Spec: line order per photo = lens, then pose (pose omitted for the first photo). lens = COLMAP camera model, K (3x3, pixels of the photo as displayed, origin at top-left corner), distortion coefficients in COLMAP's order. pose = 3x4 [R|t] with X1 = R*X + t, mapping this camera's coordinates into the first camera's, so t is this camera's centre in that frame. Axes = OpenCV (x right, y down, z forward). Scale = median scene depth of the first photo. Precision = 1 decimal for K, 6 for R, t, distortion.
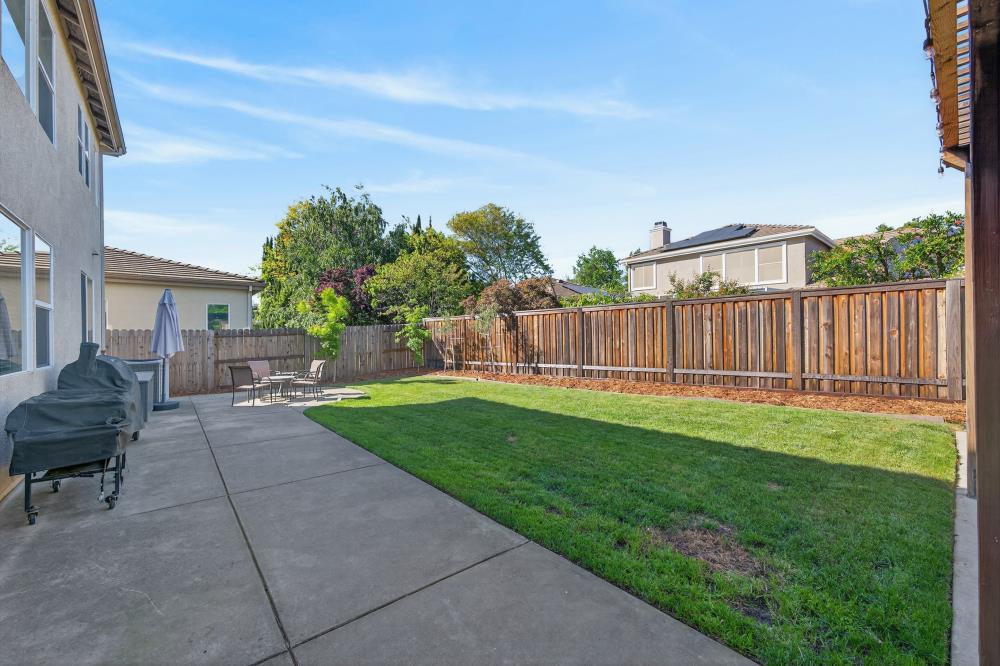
lens RADIAL K [[395.7, 0, 500.0], [0, 395.7, 333.0], [0, 0, 1]] dist [0.001020, 0.000169]
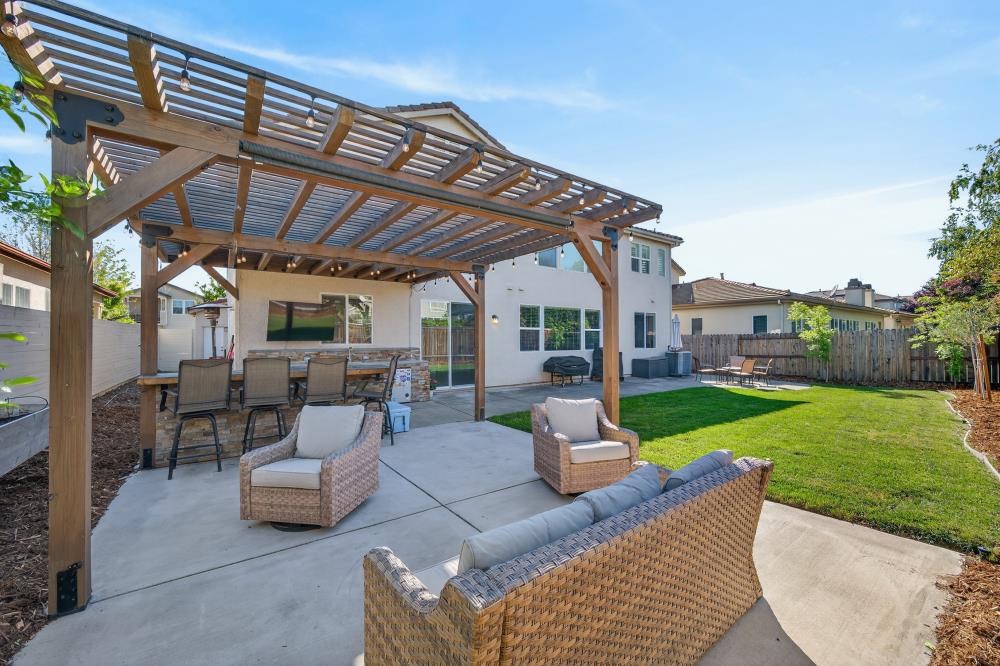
lens RADIAL K [[391.3, 0, 500.0], [0, 391.3, 333.0], [0, 0, 1]] dist [-0.001309, -0.000346]
pose [[-0.073221, -0.000609, -0.997316, 0.863825], [0.009010, 0.999959, -0.001272, -0.021337], [0.997275, -0.009079, -0.073213, 0.222058]]
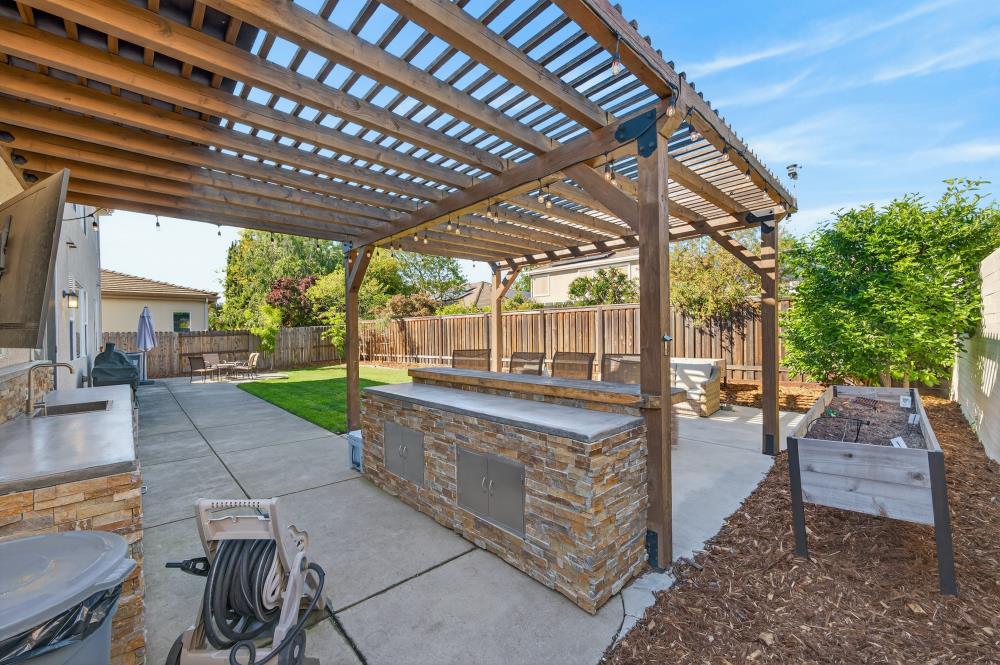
lens RADIAL K [[391.3, 0, 500.0], [0, 391.3, 332.5], [0, 0, 1]] dist [-0.001309, -0.000346]
pose [[0.998449, -0.001549, 0.055655, 0.341181], [0.000874, 0.999926, 0.012151, -0.022005], [-0.055670, -0.012083, 0.998376, -0.448836]]
